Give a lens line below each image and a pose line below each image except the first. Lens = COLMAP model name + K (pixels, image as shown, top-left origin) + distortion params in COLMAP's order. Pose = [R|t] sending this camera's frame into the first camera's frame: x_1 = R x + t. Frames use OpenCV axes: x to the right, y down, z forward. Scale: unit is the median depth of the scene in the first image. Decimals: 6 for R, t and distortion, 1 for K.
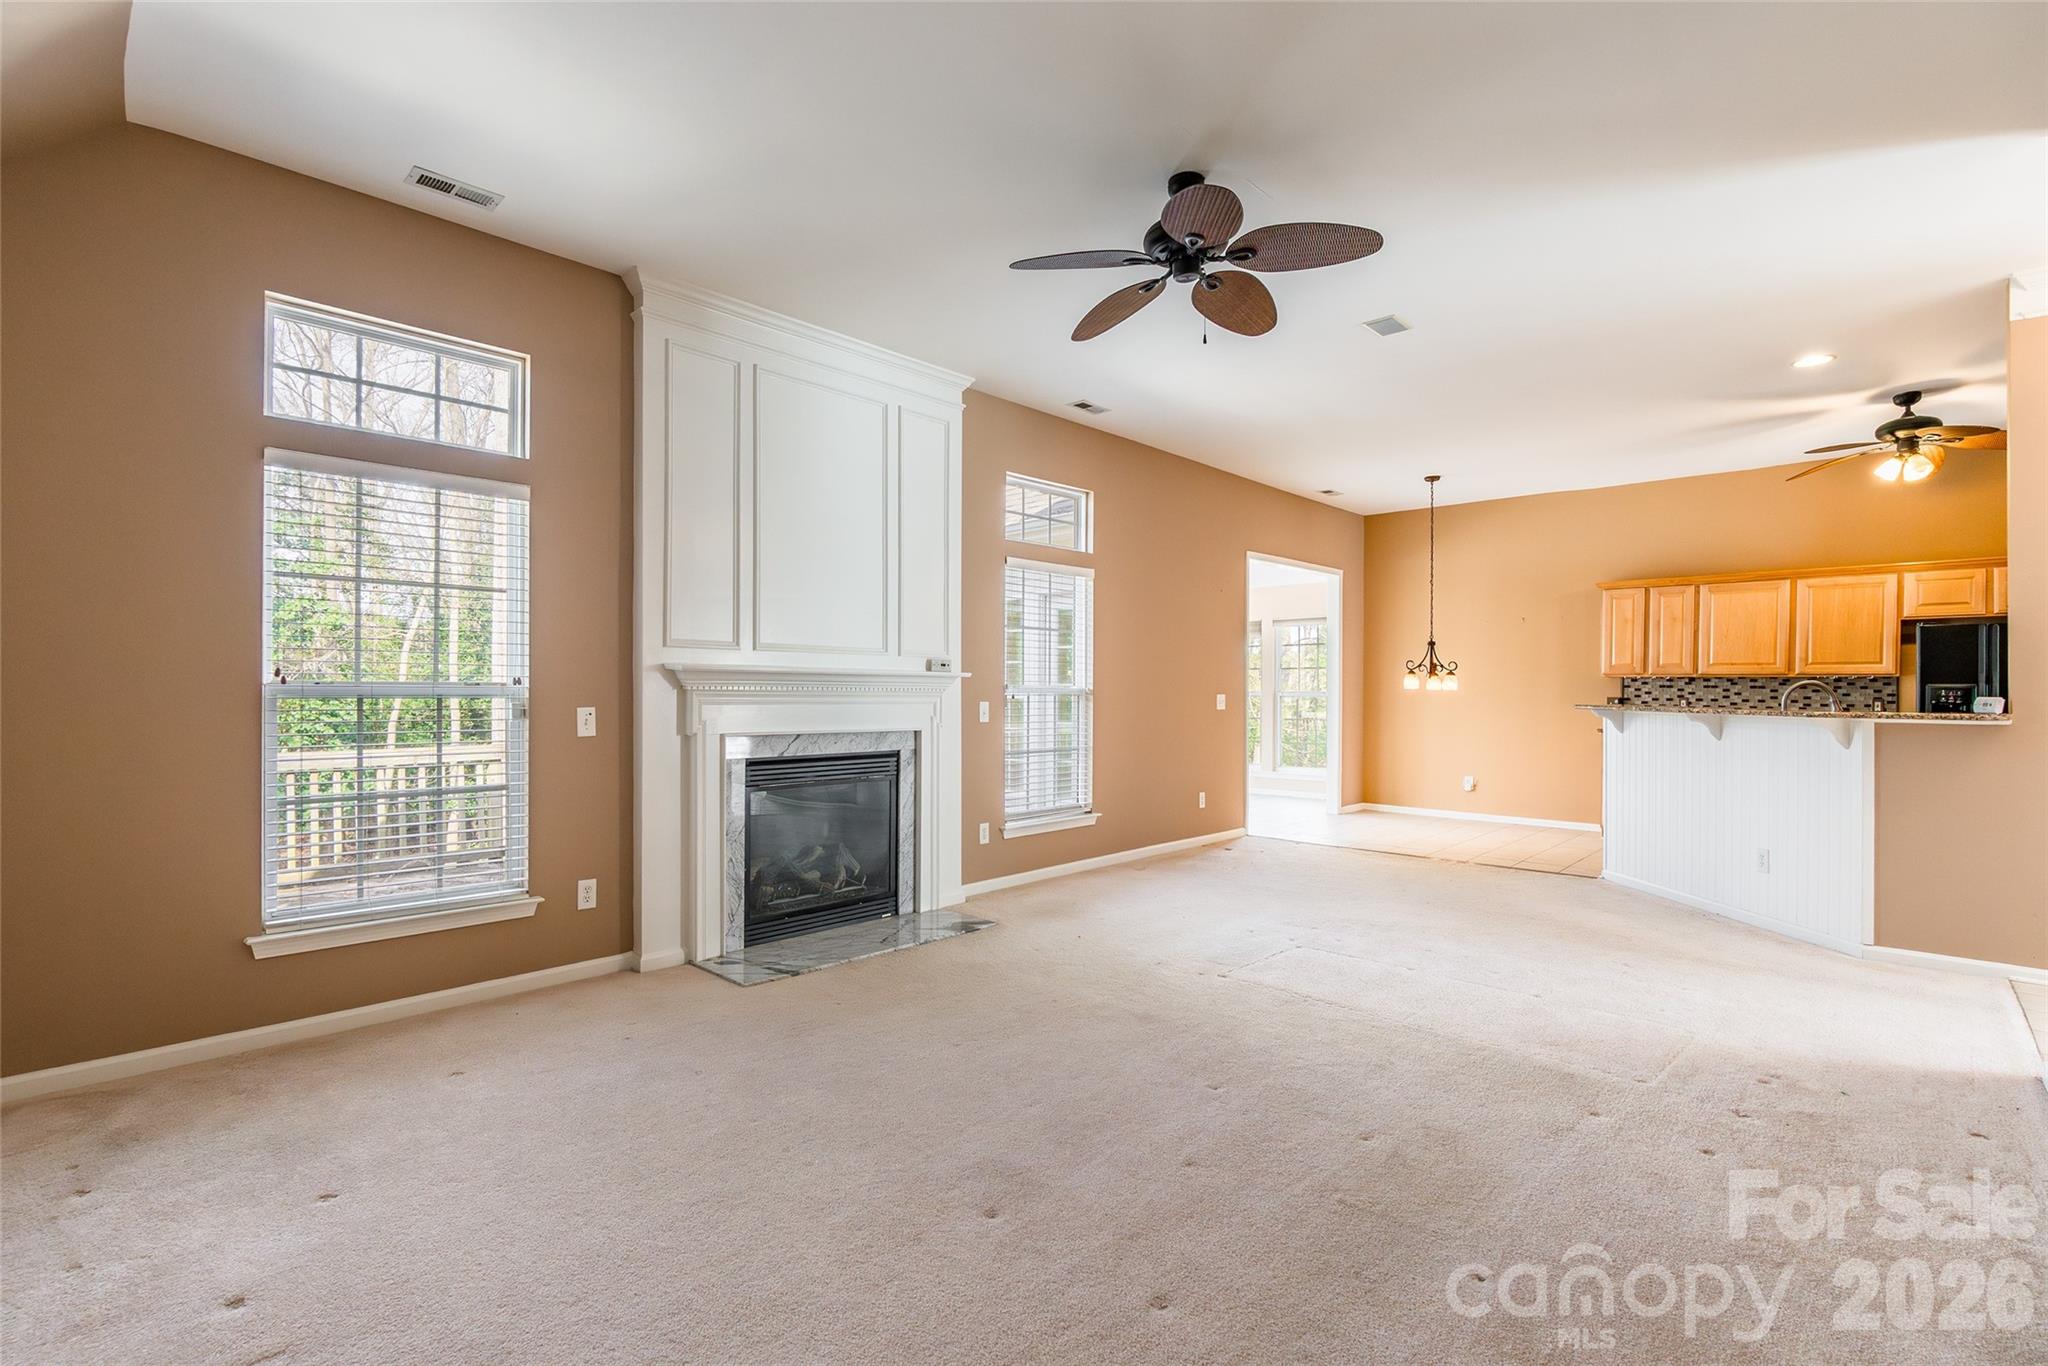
lens RADIAL K [[948.0, 0, 1005.3], [0, 948.0, 715.8], [0, 0, 1]] dist [-0.016929, 0.003865]
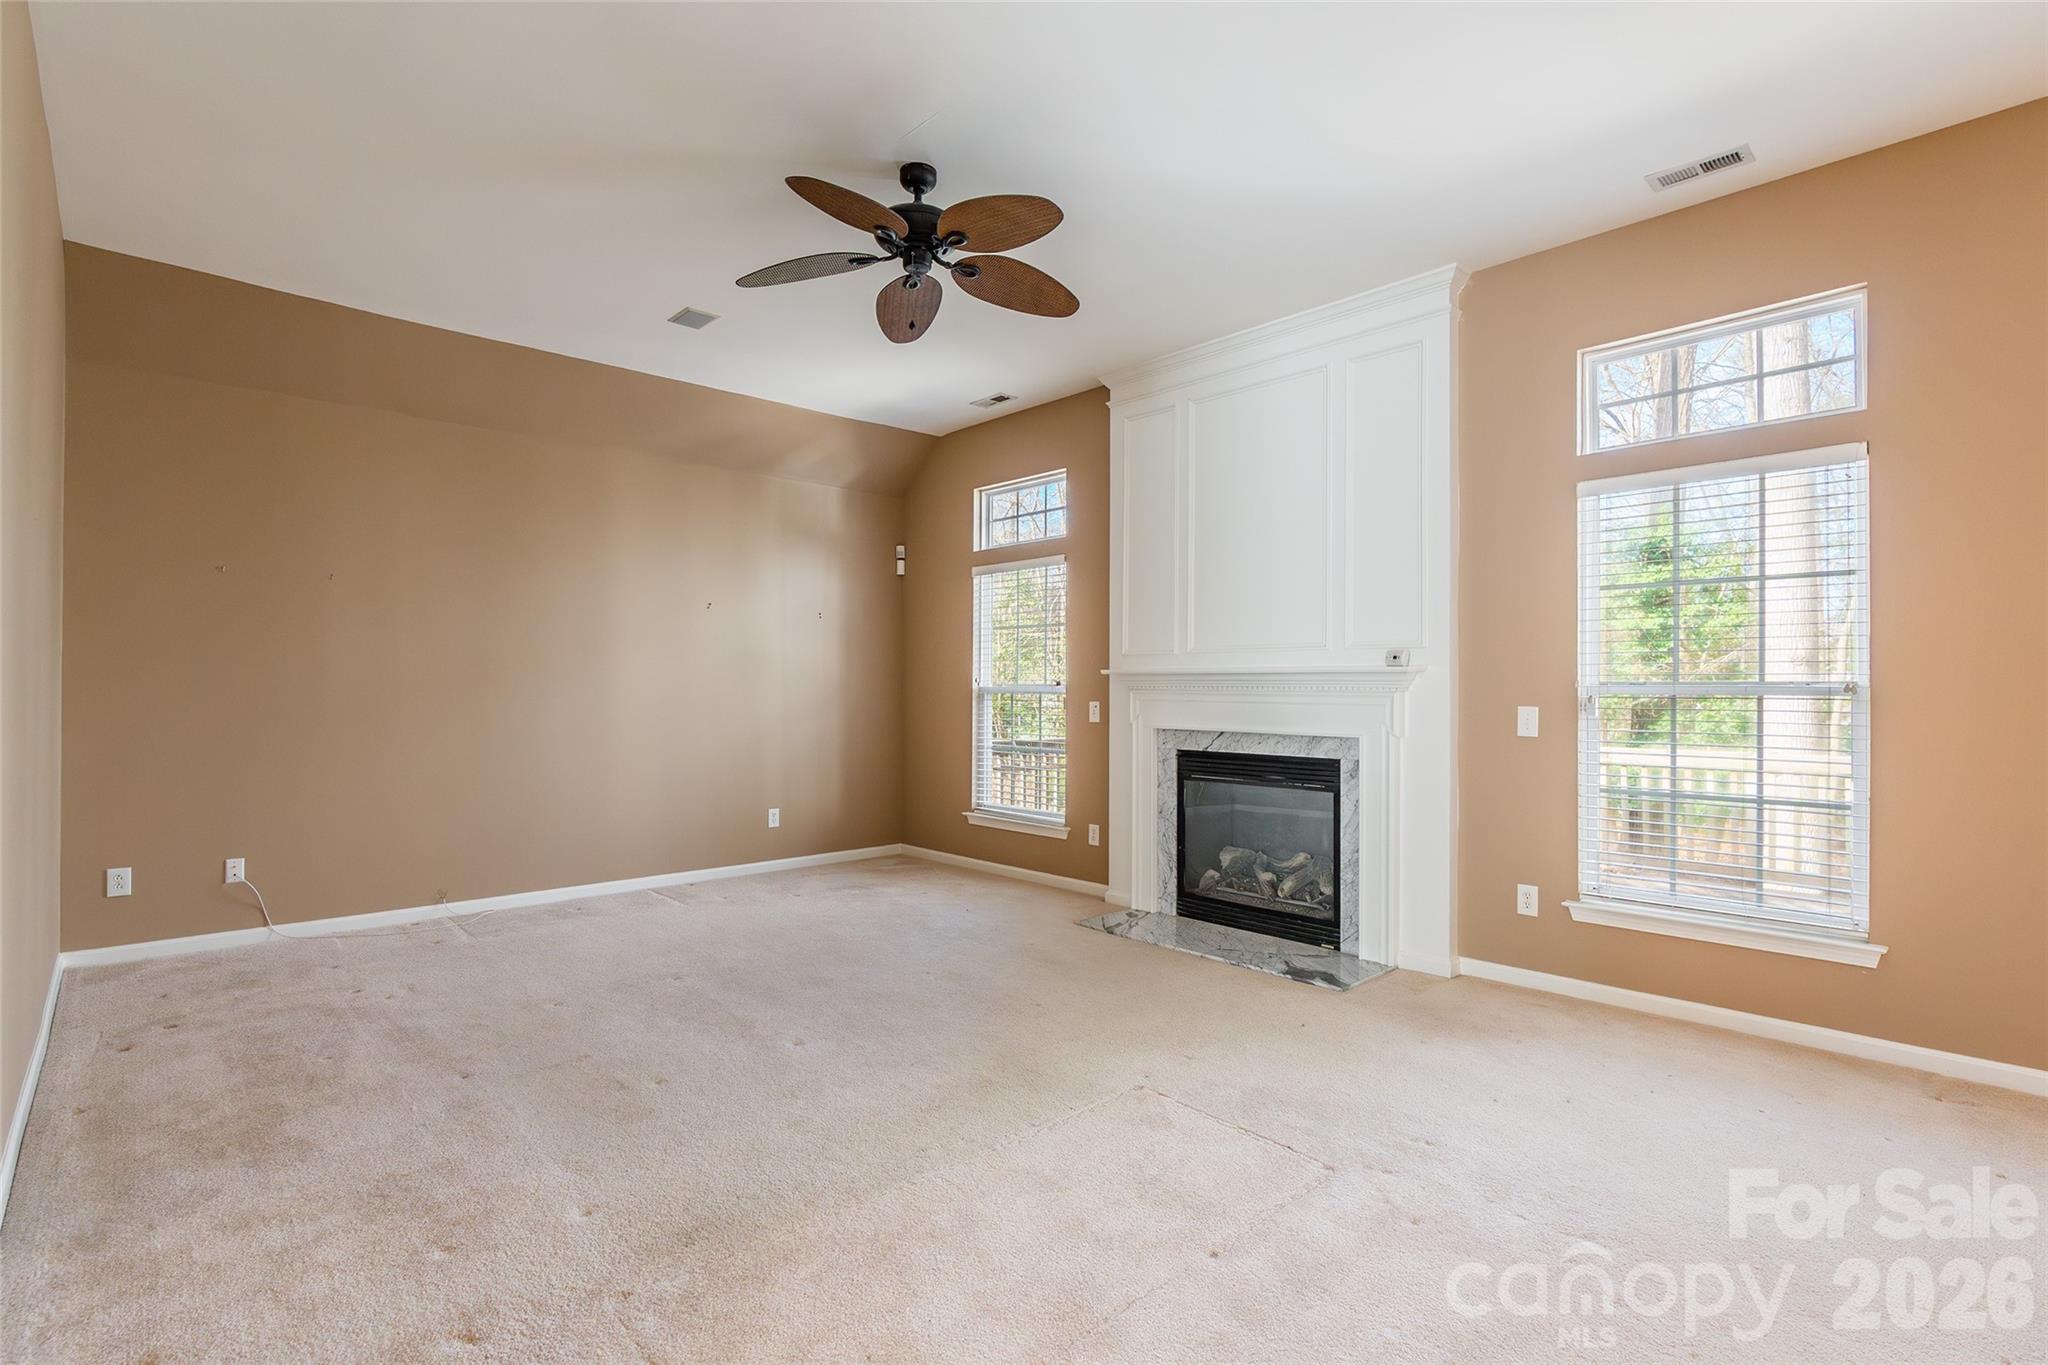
lens RADIAL K [[948.0, 0, 1079.6], [0, 948.0, 699.7], [0, 0, 1]] dist [-0.016929, 0.003865]
pose [[-0.019227, 0.009076, -0.999774, 0.742070], [-0.028106, 0.999559, 0.009615, -0.018727], [0.999420, 0.028285, -0.018963, 0.770826]]
